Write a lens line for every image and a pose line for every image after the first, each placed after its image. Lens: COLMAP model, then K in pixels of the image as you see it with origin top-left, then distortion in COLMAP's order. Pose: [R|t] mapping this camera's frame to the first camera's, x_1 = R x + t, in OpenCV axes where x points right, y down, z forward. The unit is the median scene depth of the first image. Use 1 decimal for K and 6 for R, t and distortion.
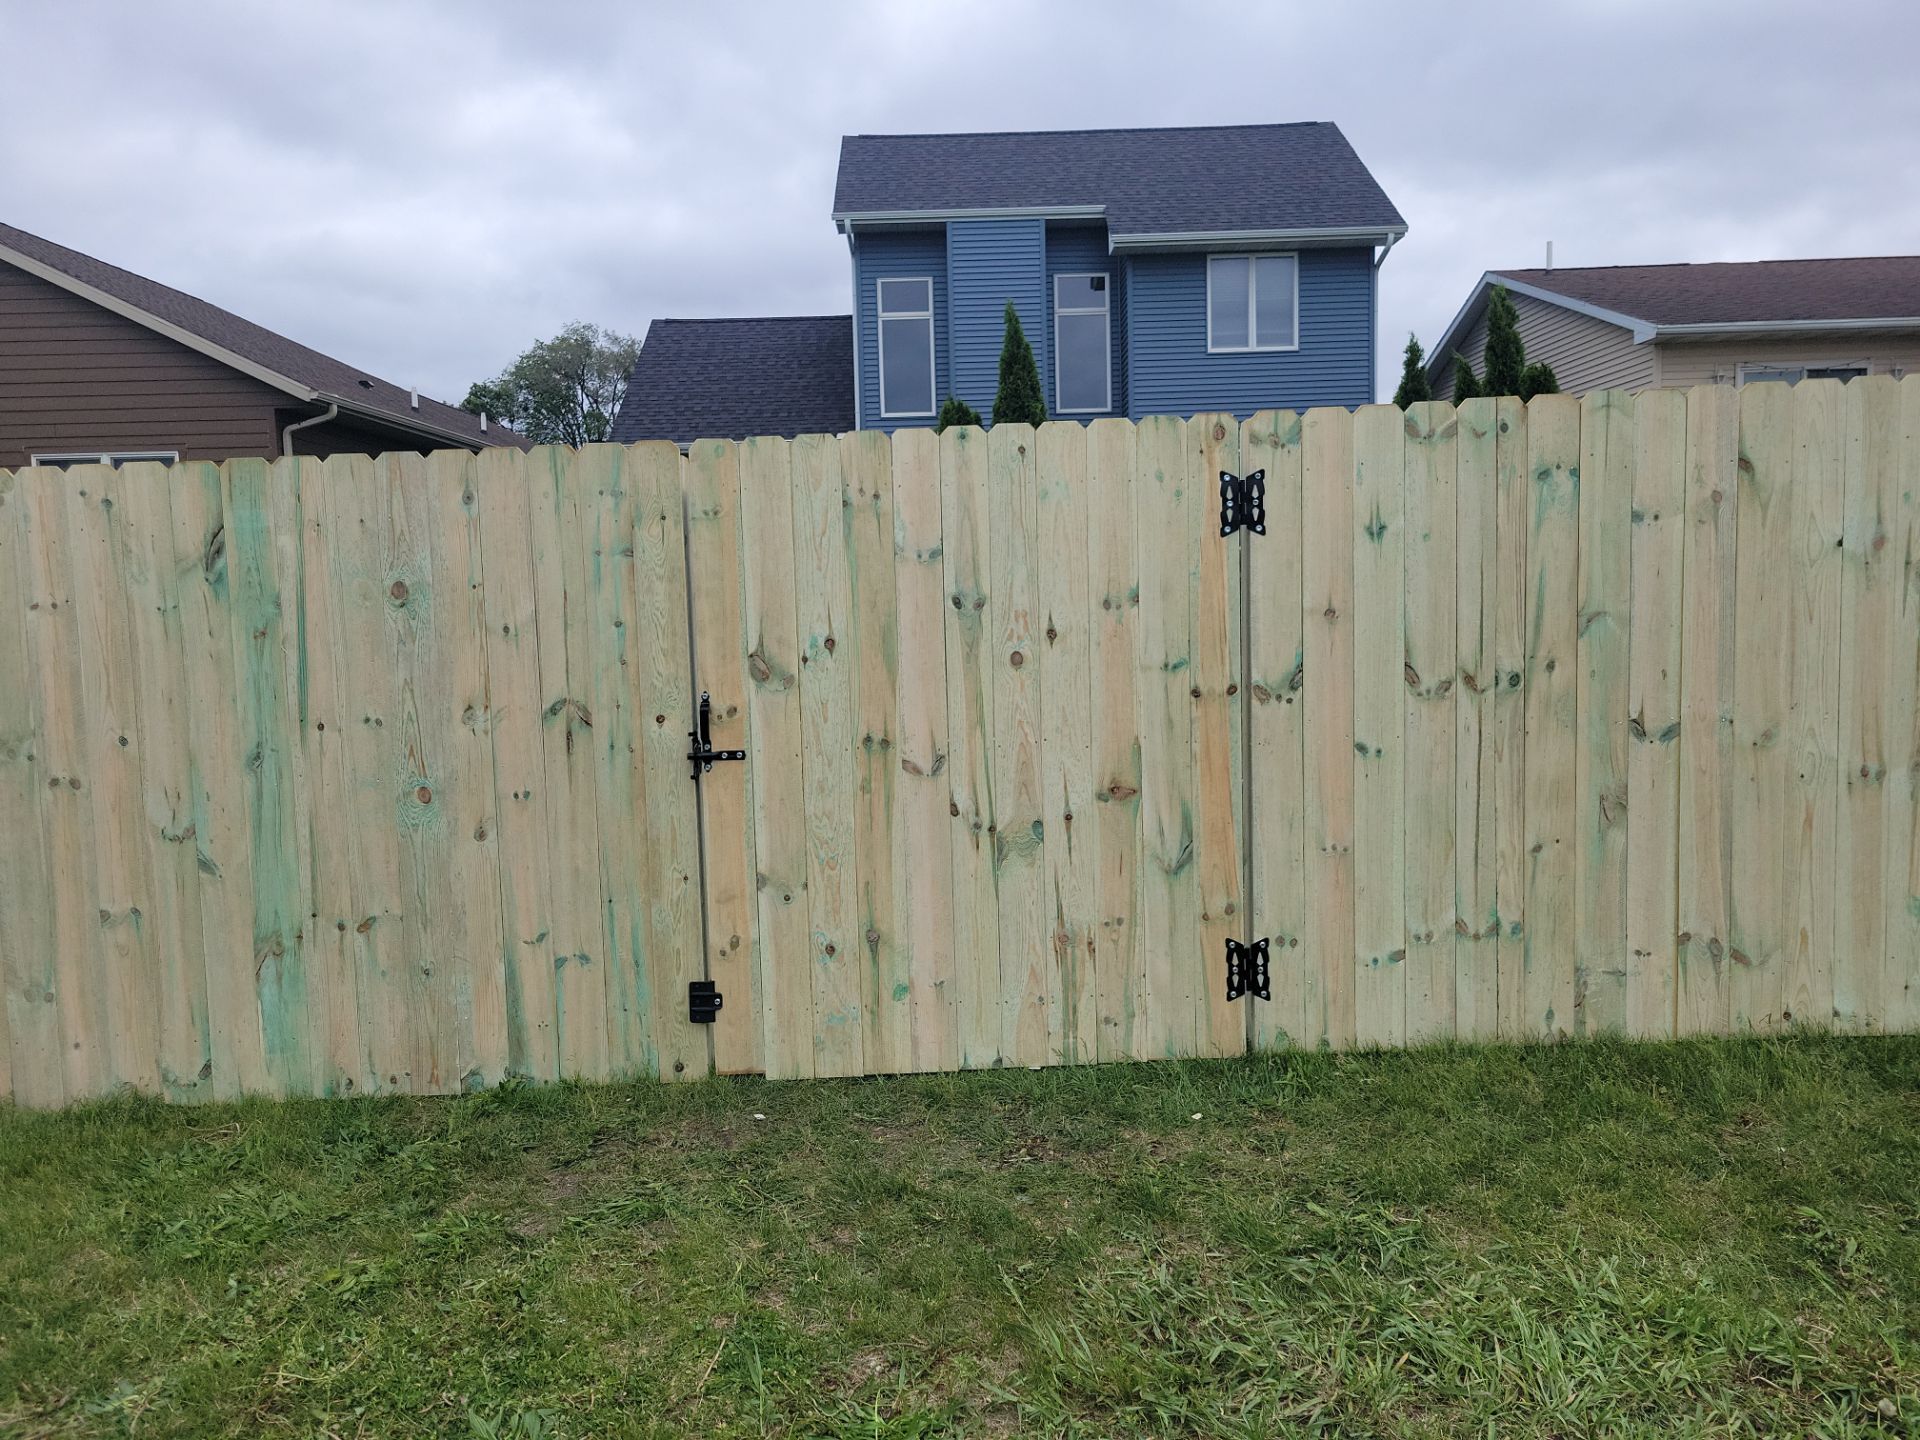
lens RADIAL K [[1438.8, 0, 968.2], [0, 1438.8, 708.1], [0, 0, 1]] dist [0.060619, -0.041578]
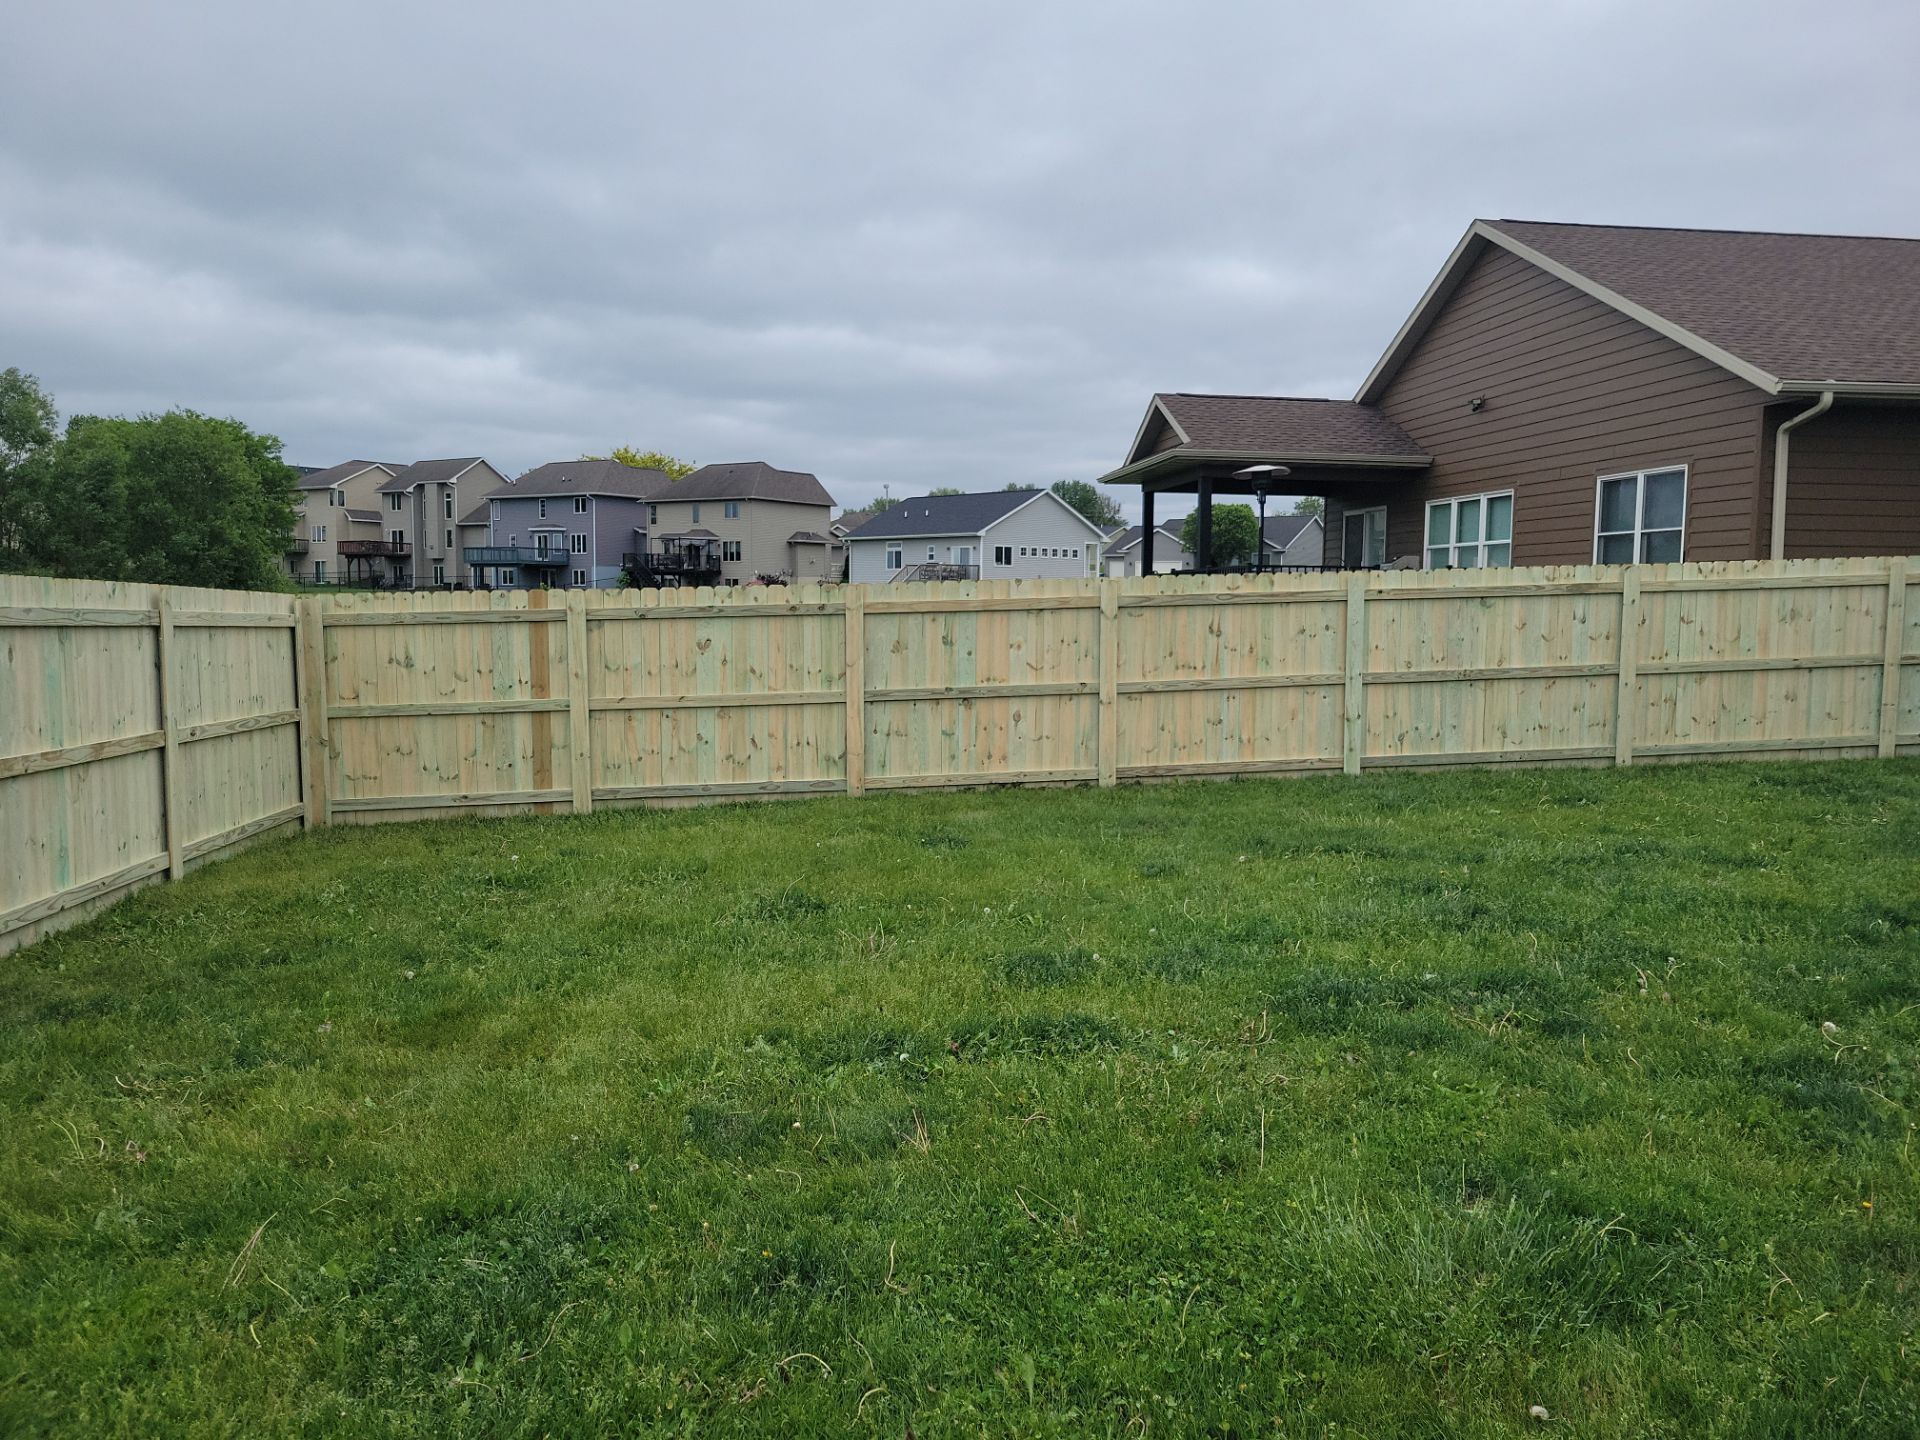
lens RADIAL K [[1431.2, 0, 967.5], [0, 1431.2, 720.6], [0, 0, 1]] dist [0.050592, -0.030091]
pose [[0.152835, 0.112588, -0.981817, 1.432296], [-0.089024, 0.991019, 0.099785, -0.279419], [0.984234, 0.072155, 0.161486, 1.781135]]
